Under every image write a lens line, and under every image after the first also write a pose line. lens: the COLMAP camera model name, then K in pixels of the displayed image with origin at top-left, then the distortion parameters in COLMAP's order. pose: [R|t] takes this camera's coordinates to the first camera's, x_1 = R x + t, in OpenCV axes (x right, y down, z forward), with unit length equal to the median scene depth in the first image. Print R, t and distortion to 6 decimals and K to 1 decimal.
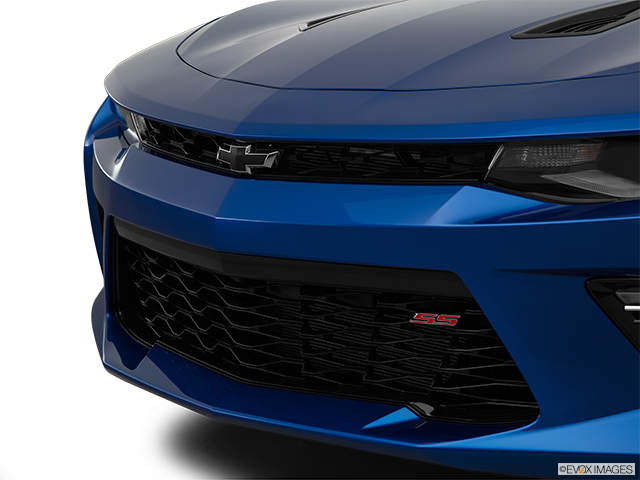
lens RADIAL K [[1739.4, 0, 317.9], [0, 1739.4, 239.6], [0, 0, 1]] dist [0.198401, 0.000000]
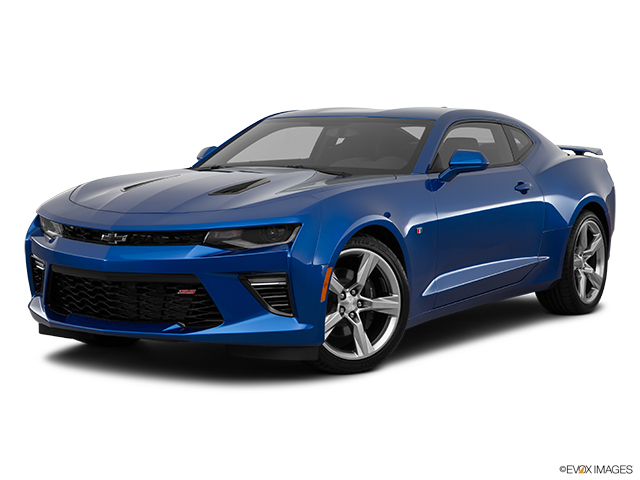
lens RADIAL K [[1336.9, 0, 316.6], [0, 1336.9, 237.5], [0, 0, 1]] dist [0.200638, 0.000000]
pose [[0.971927, -0.013133, 0.234916, -0.234525], [0.031136, 0.996839, -0.073090, 0.120079], [-0.233214, 0.078353, 0.969264, -1.161534]]
